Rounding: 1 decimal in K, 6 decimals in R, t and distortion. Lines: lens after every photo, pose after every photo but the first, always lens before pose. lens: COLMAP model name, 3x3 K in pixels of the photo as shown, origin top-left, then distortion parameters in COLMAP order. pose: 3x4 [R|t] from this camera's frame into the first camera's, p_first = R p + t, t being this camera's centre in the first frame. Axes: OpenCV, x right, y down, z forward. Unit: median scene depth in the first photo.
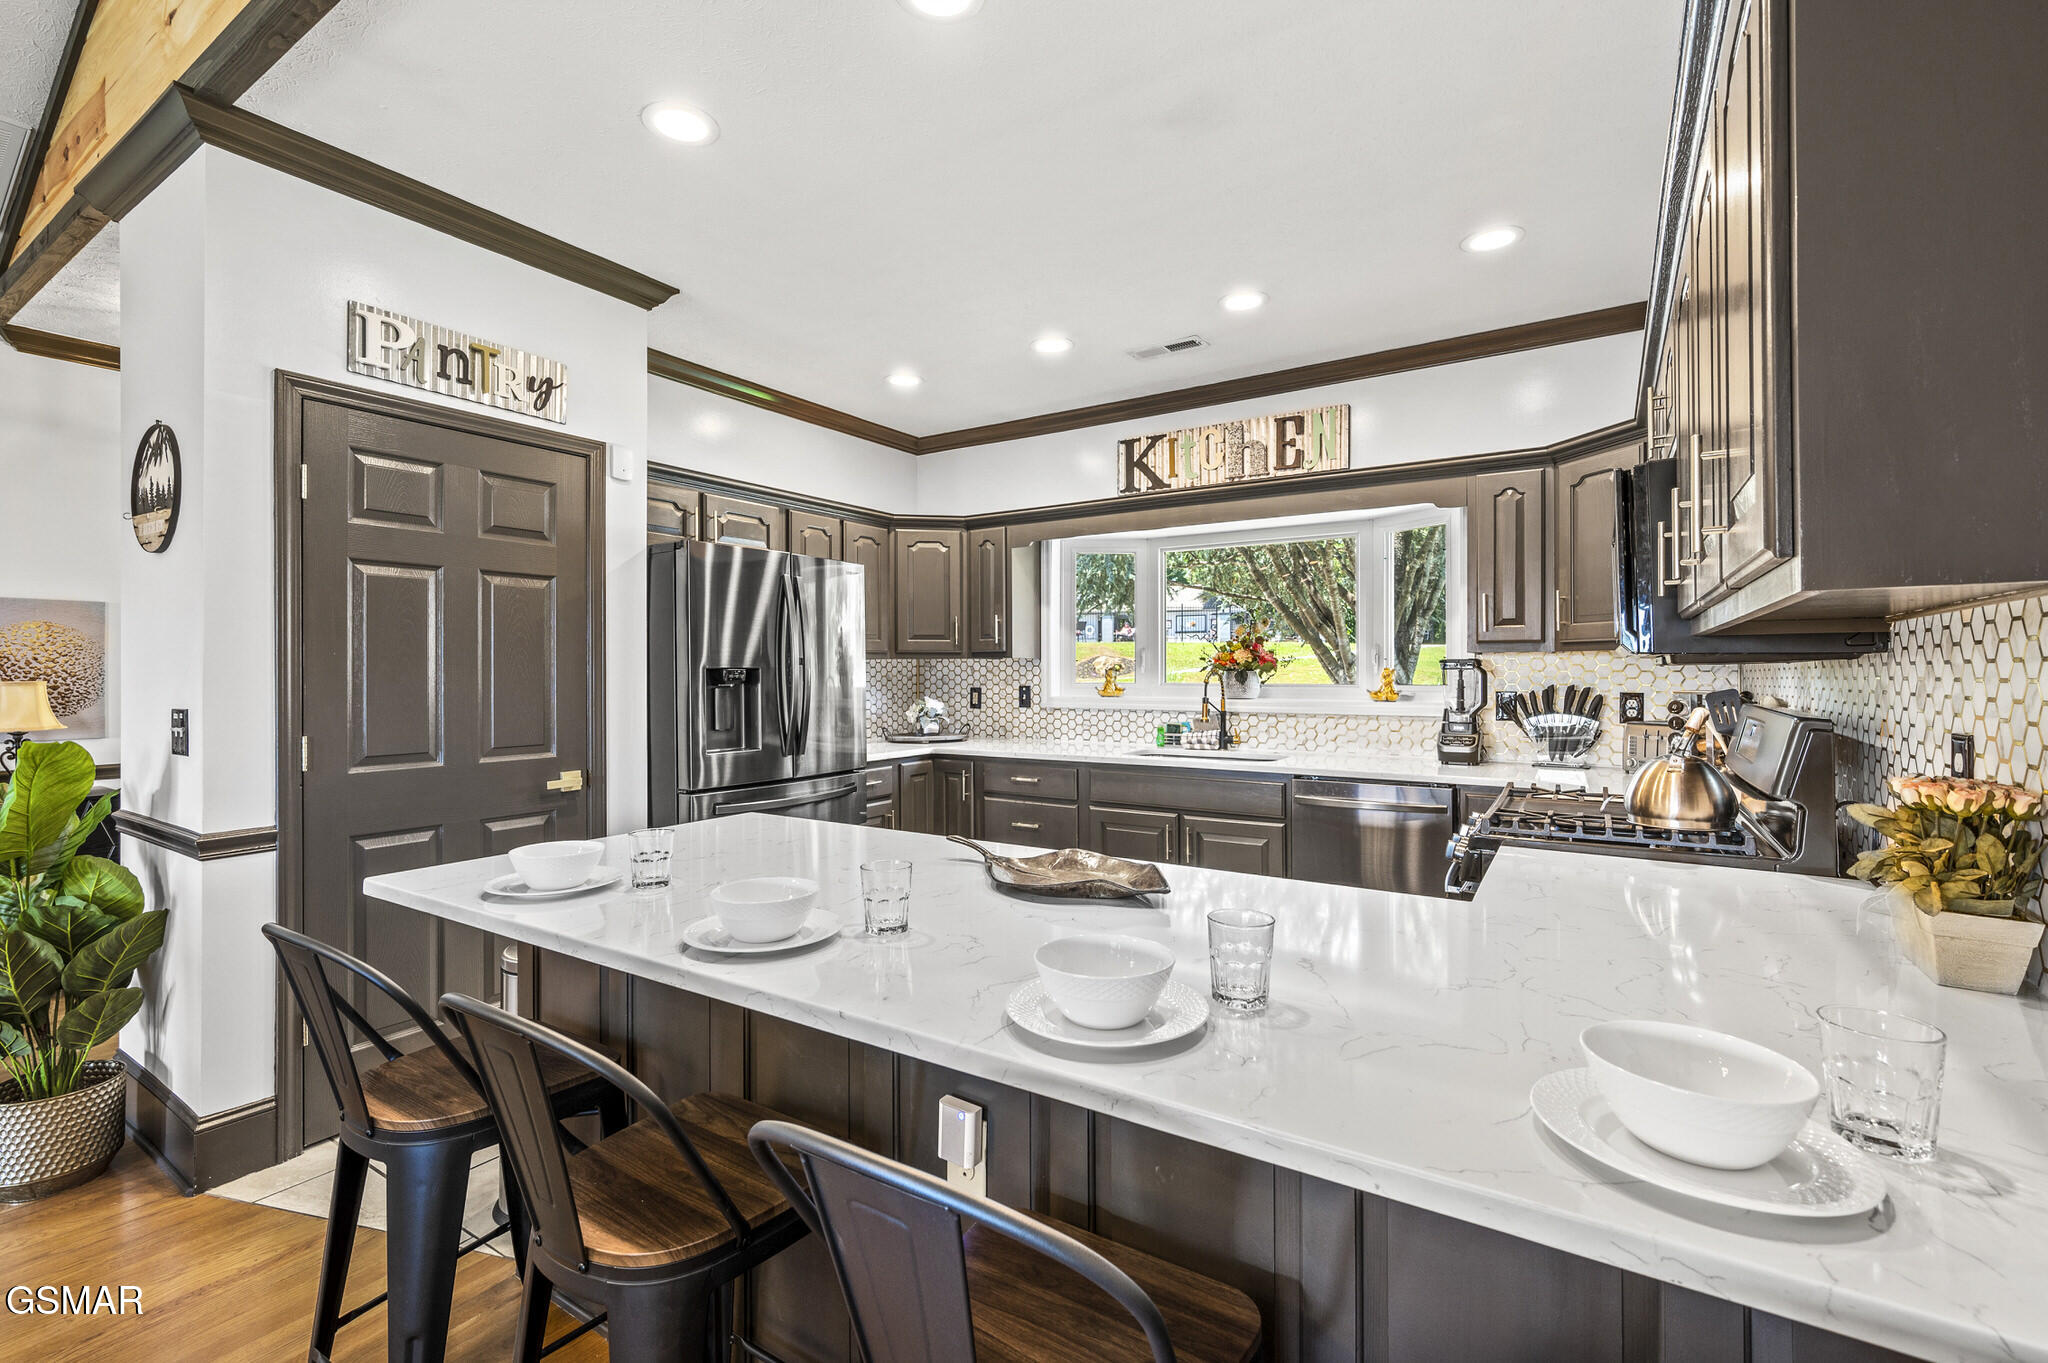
lens RADIAL K [[881.5, 0, 1028.1], [0, 881.5, 671.3], [0, 0, 1]] dist [0.000030, 0.000100]
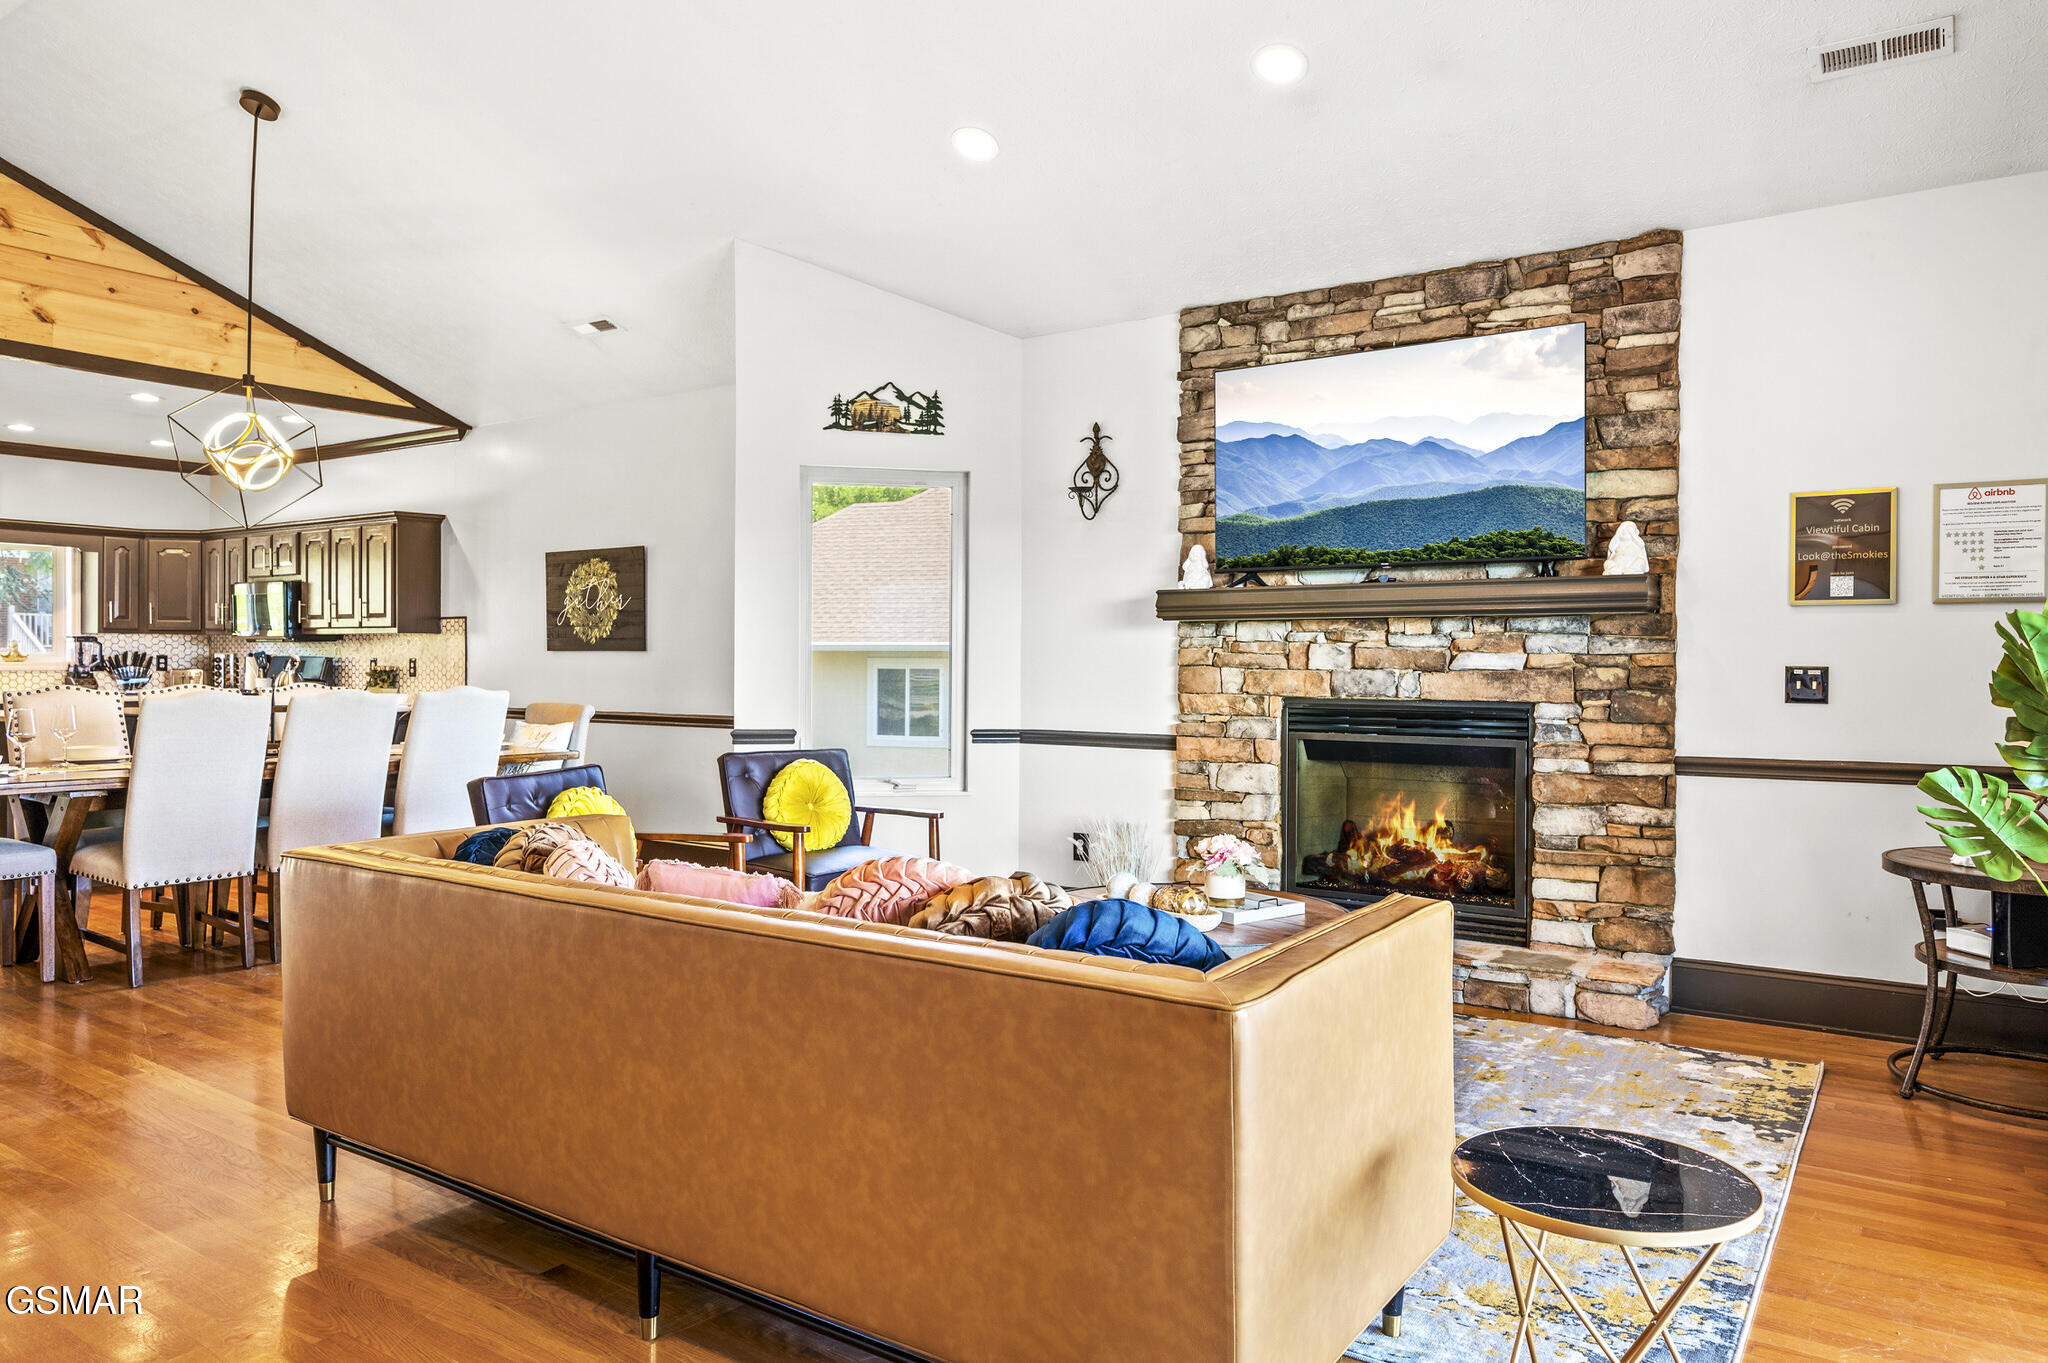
lens RADIAL K [[1332.9, 0, 1019.7], [0, 1332.9, 668.3], [0, 0, 1]] dist [-0.003555, 0.002208]
pose [[0.034561, -0.003779, 0.999395, -1.633643], [-0.006506, 0.999971, 0.004006, 0.021120], [-0.999381, -0.006640, 0.034535, -0.749165]]
